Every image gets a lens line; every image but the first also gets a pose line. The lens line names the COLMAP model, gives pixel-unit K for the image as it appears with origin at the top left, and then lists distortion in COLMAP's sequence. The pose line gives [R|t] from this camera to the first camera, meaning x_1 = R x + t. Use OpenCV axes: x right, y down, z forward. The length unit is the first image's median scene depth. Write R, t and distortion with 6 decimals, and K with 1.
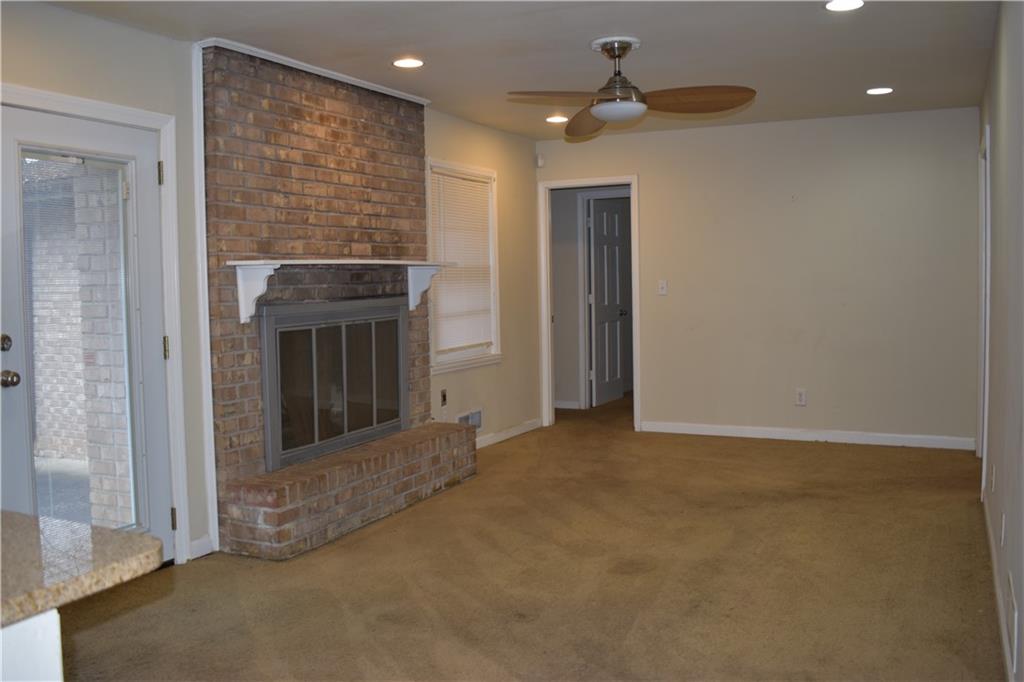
lens RADIAL K [[935.1, 0, 513.2], [0, 935.1, 343.9], [0, 0, 1]] dist [-0.077305, 0.000000]
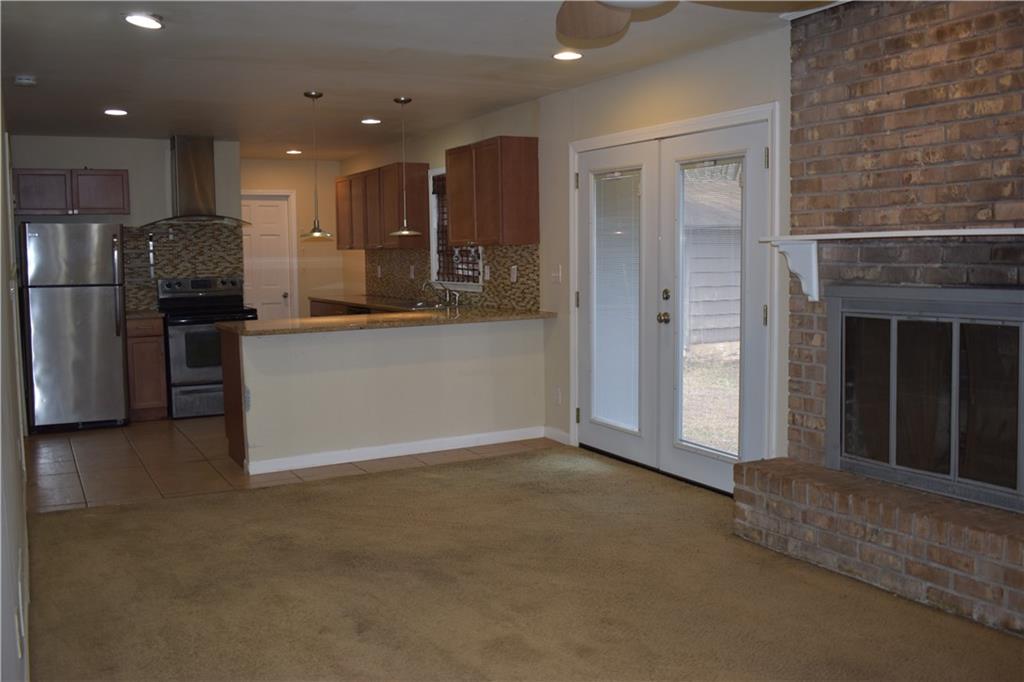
lens RADIAL K [[935.1, 0, 509.3], [0, 935.1, 341.7], [0, 0, 1]] dist [-0.077305, 0.000000]
pose [[-0.596605, 0.102872, -0.795914, 0.611565], [-0.029817, 0.988224, 0.150079, -0.107218], [0.801981, 0.113270, -0.586512, 1.226547]]
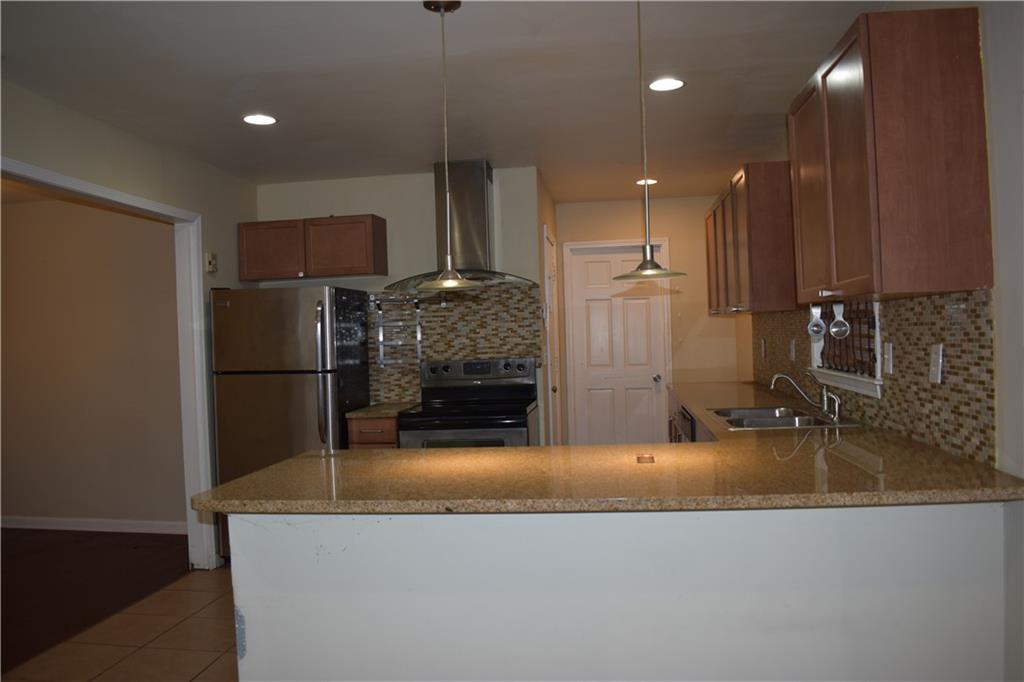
lens RADIAL K [[798.7, 0, 512.2], [0, 798.7, 340.4], [0, 0, 1]] dist [-0.097714, 0.017854]
pose [[-0.948735, 0.051560, -0.311838, -0.136605], [0.028202, 0.996479, 0.078961, -0.056543], [0.314811, 0.066118, -0.946849, 0.760518]]
